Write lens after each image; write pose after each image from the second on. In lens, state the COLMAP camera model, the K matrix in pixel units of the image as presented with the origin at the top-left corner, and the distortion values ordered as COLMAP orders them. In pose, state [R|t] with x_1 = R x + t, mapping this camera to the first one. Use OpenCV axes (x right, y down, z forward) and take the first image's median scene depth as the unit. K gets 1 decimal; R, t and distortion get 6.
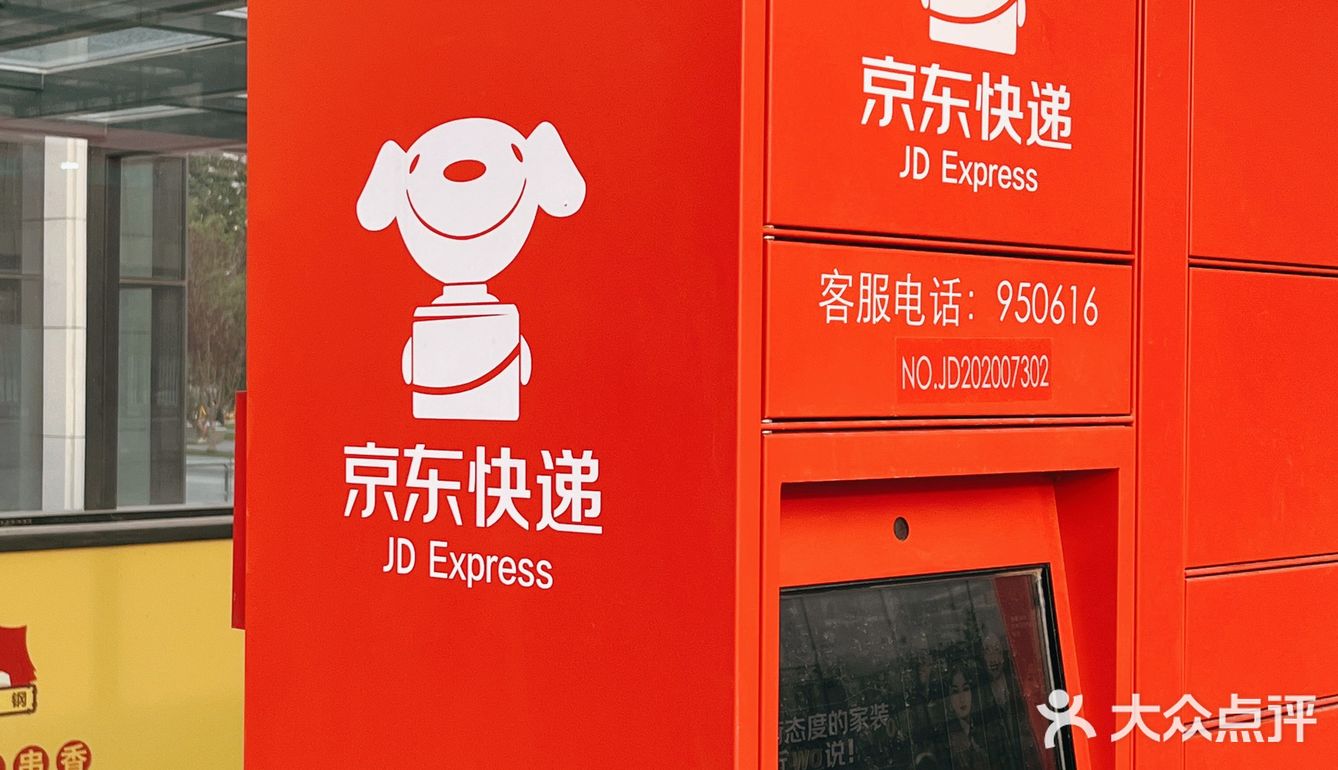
lens RADIAL K [[2228.5, 0, 668.6], [0, 2228.5, 385.2], [0, 0, 1]] dist [0.062352, 0.000000]
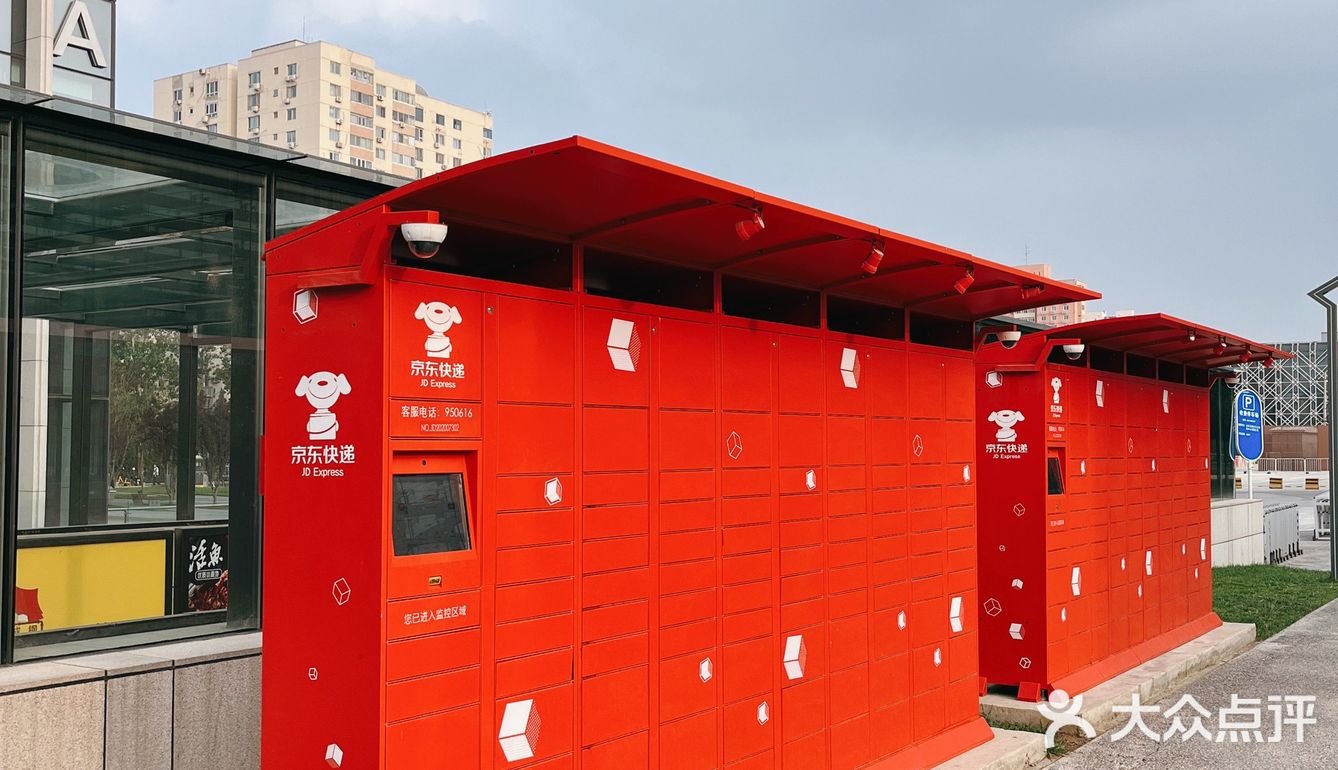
lens RADIAL K [[1319.0, 0, 675.4], [0, 1319.0, 390.1], [0, 0, 1]] dist [0.099357, 0.000000]
pose [[0.980904, -0.001574, 0.194487, 0.082501], [0.011340, 0.998729, -0.049111, 0.054870], [-0.194163, 0.050379, 0.979675, -1.719039]]
